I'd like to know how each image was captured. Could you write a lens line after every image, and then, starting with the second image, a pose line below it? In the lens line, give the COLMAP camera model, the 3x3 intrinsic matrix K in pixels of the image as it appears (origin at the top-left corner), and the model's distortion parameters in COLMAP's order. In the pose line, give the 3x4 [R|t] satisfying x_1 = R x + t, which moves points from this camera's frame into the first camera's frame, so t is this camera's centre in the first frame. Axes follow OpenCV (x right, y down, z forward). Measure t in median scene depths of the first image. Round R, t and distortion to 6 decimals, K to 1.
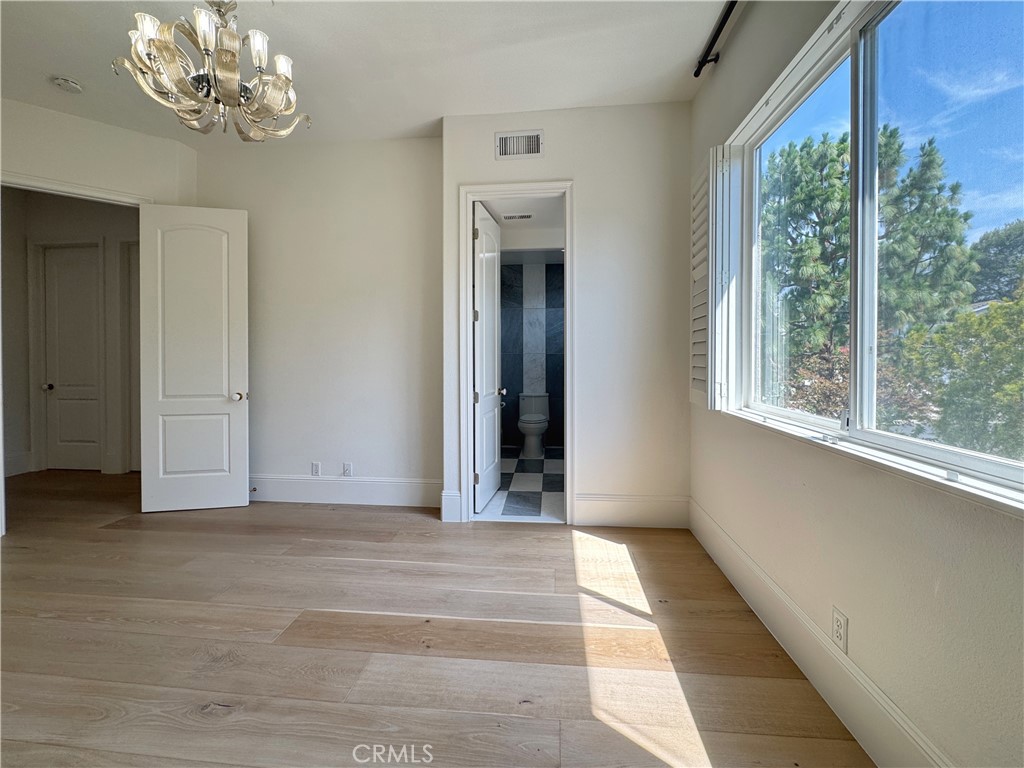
lens RADIAL K [[405.0, 0, 478.1], [0, 405.0, 359.6], [0, 0, 1]] dist [-0.001059, -0.000043]
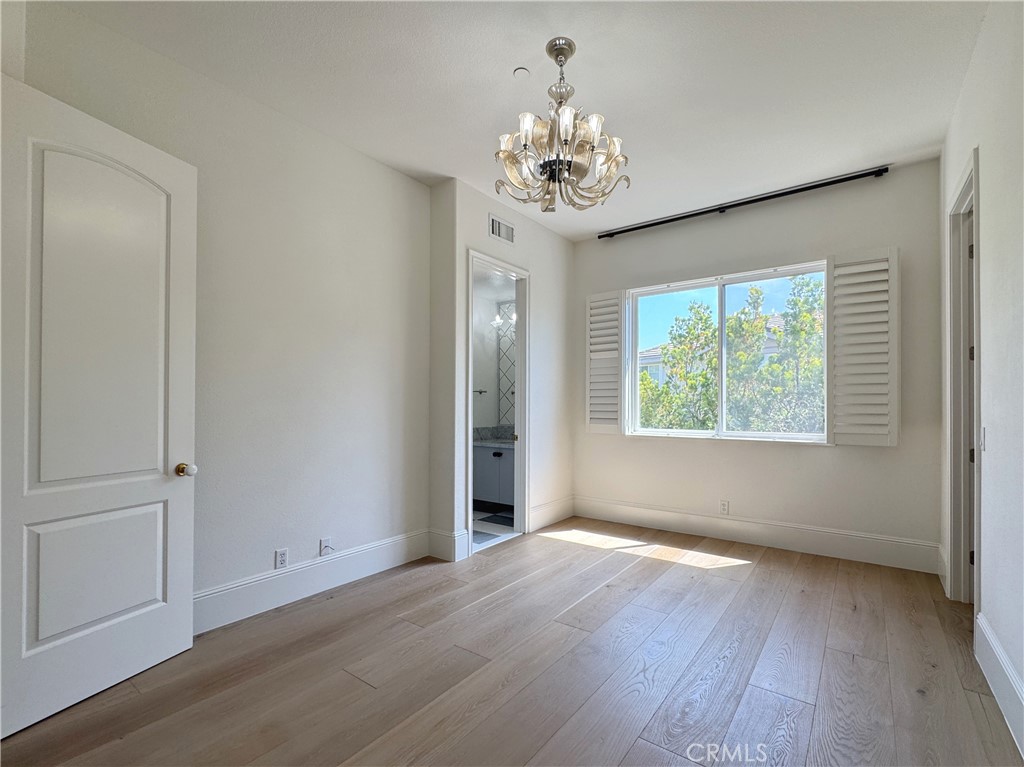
lens RADIAL K [[463.6, 0, 508.0], [0, 463.6, 401.3], [0, 0, 1]] dist [0.001073, 0.000612]
pose [[0.527017, 0.009464, 0.849802, -1.145904], [0.003332, 0.999907, -0.013201, 0.001179], [-0.849848, 0.009788, 0.526937, 0.276464]]
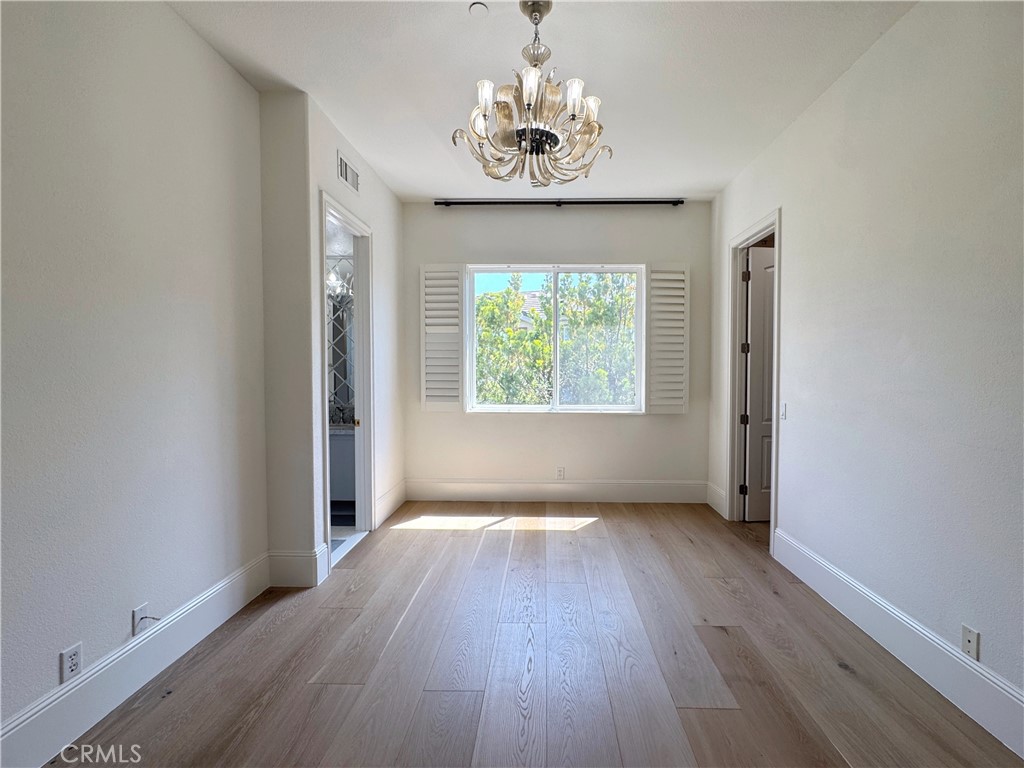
lens RADIAL K [[464.3, 0, 512.0], [0, 464.3, 384.0], [0, 0, 1]] dist [-0.000314, 0.000017]
pose [[-0.056605, -0.028913, 0.997978, -1.162456], [0.006975, 0.999545, 0.029354, -0.044936], [-0.998372, 0.008622, -0.056377, 0.718568]]
